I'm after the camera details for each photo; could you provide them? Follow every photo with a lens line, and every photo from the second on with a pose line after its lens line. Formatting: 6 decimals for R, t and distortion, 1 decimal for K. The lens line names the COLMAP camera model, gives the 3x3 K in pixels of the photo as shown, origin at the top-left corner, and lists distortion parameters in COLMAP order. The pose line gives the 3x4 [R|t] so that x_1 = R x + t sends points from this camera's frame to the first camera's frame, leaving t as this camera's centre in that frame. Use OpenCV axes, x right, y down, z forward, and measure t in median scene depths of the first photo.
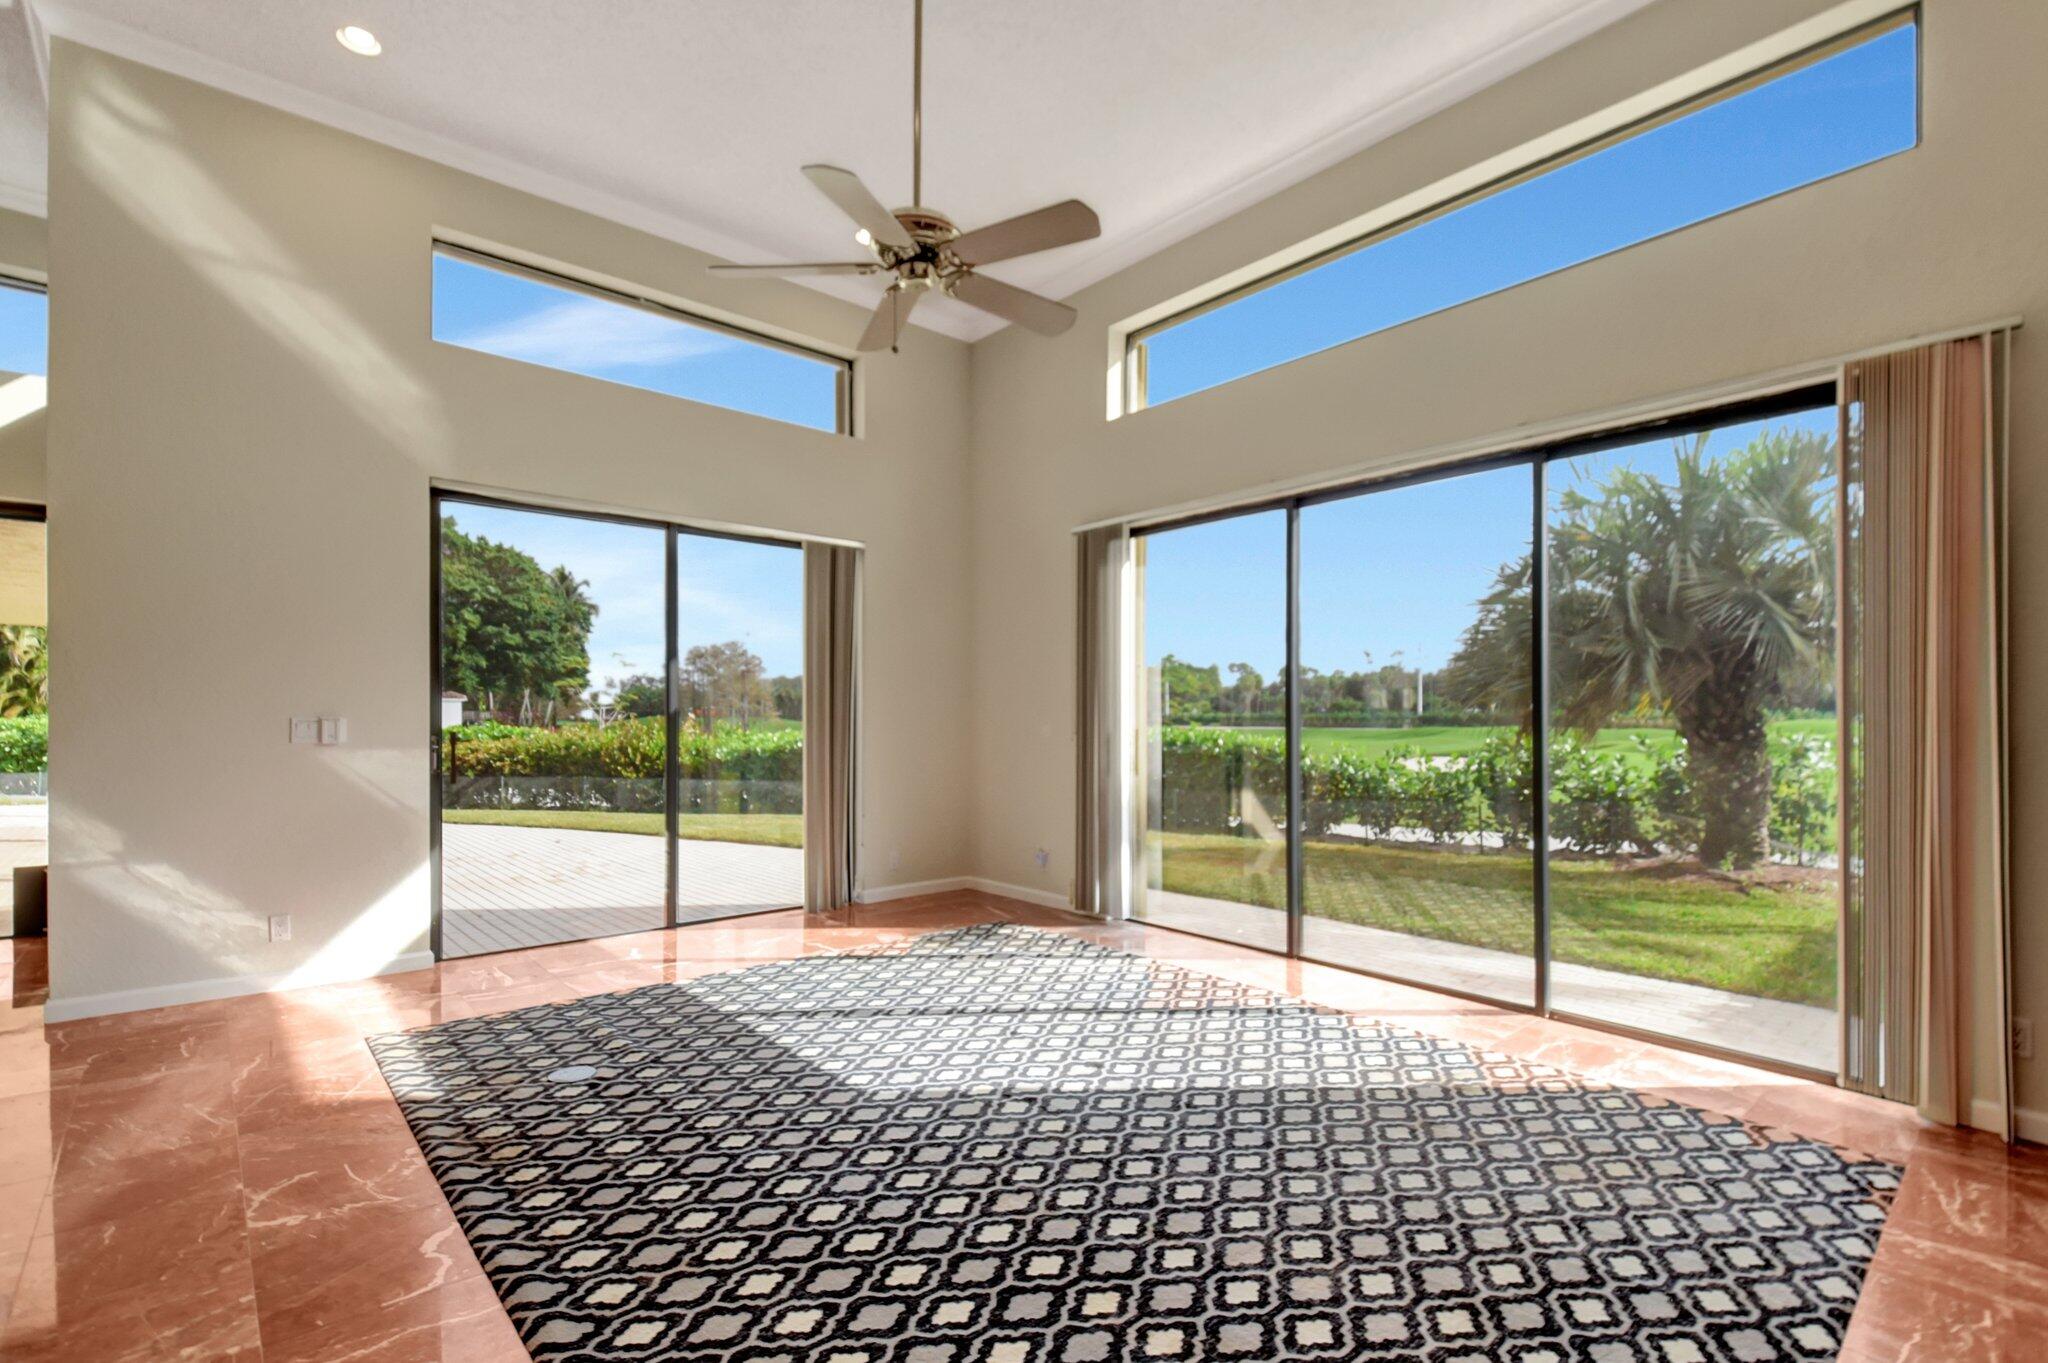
lens RADIAL K [[929.4, 0, 1007.3], [0, 929.4, 716.8], [0, 0, 1]] dist [0.017708, -0.013765]
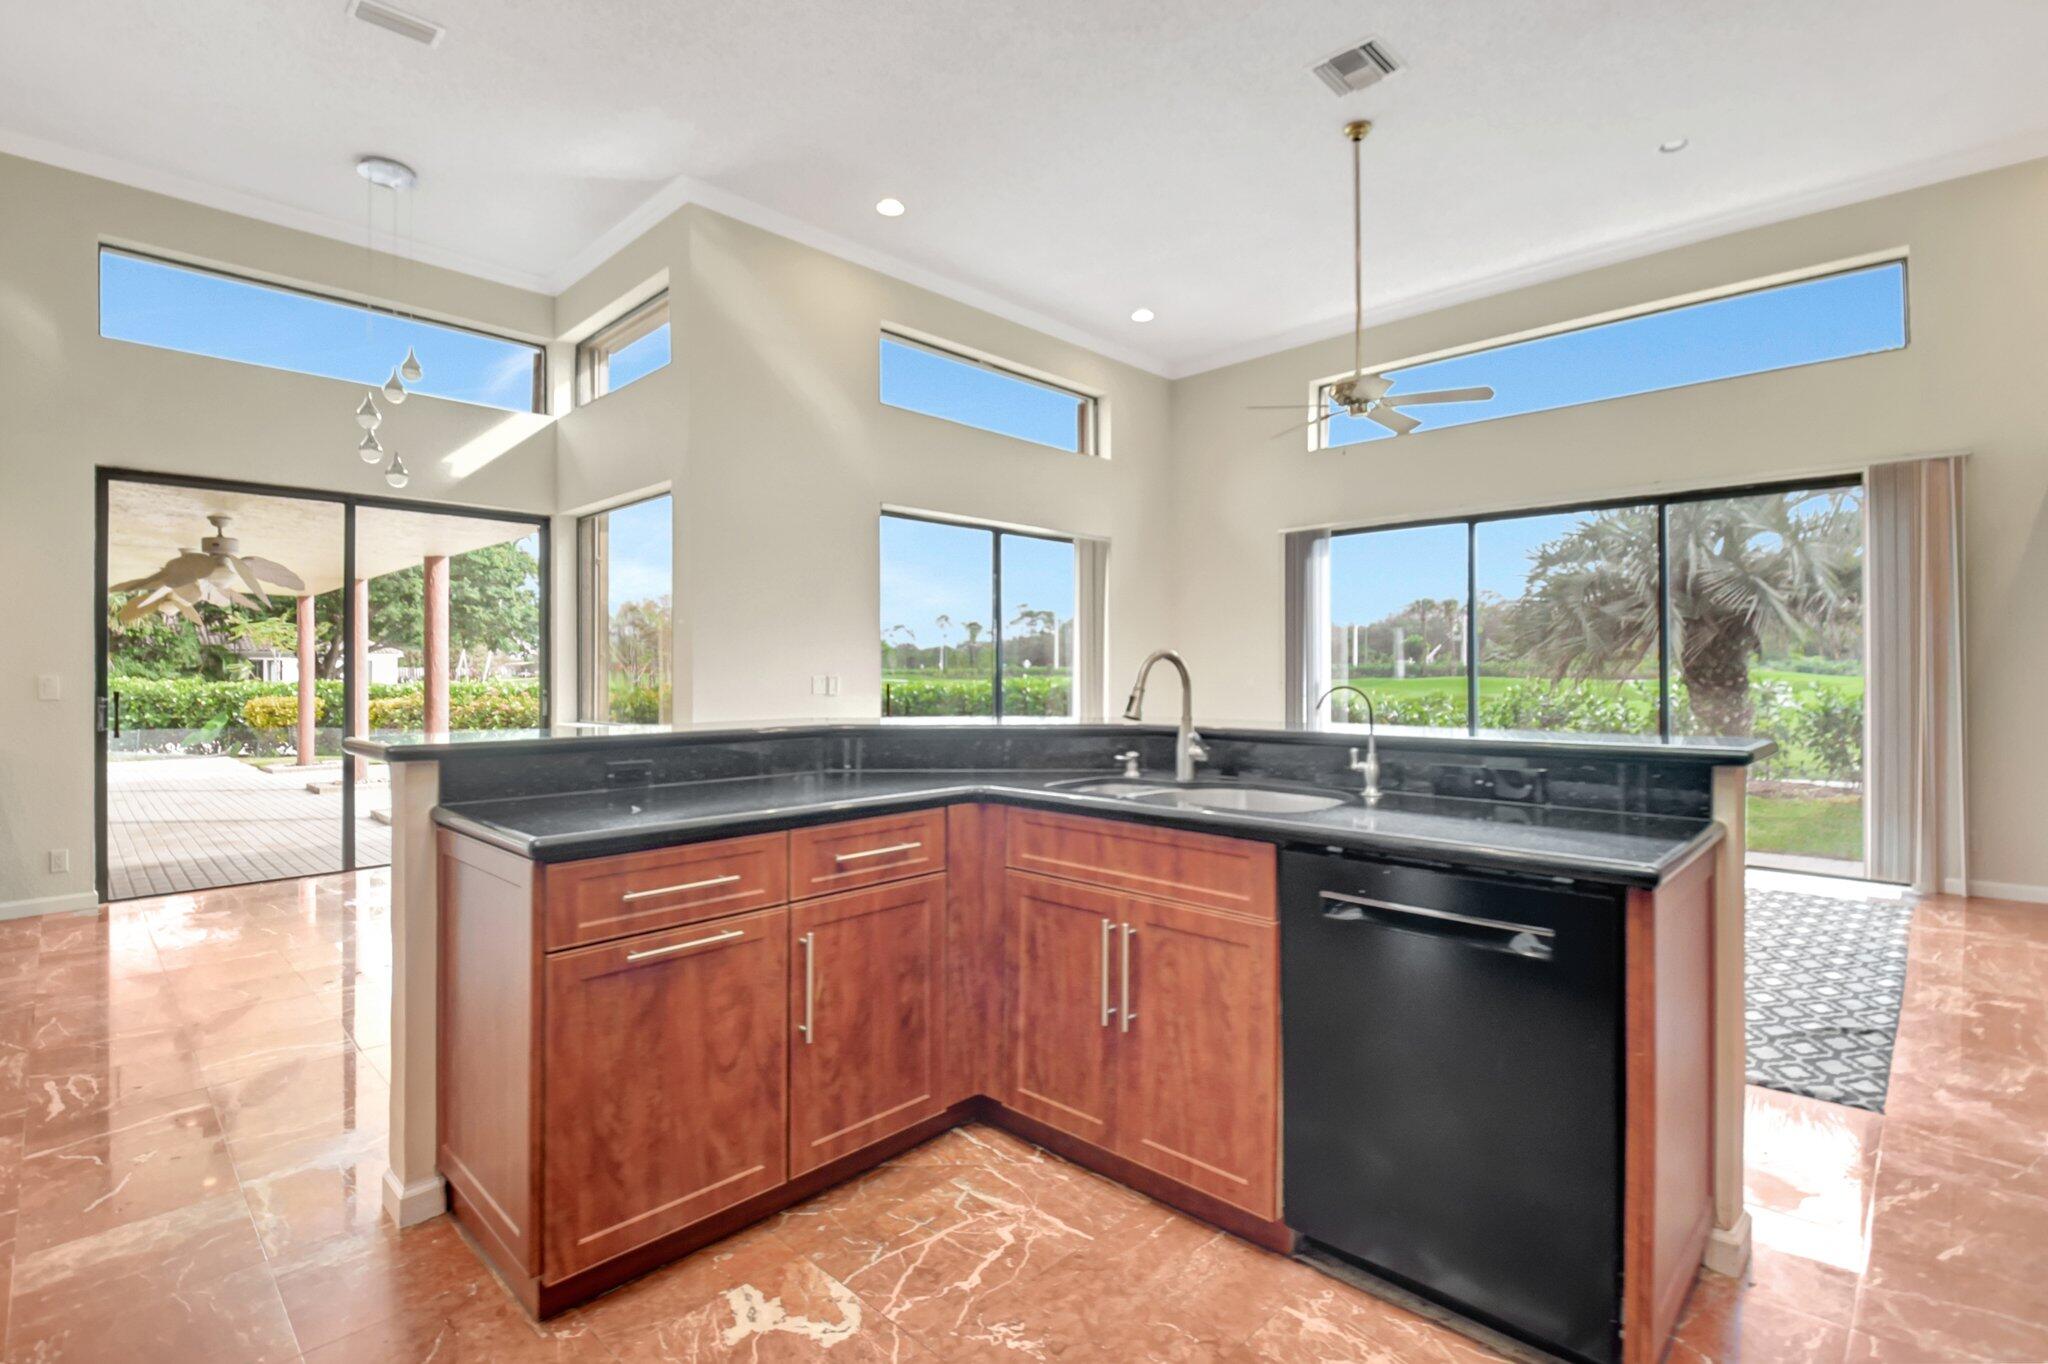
lens RADIAL K [[929.4, 0, 1015.4], [0, 929.4, 677.1], [0, 0, 1]] dist [0.017708, -0.013765]
pose [[0.997028, -0.006370, 0.076773, -0.335484], [0.005732, 0.999947, 0.008521, -0.004739], [-0.076823, -0.008056, 0.997012, -0.249162]]
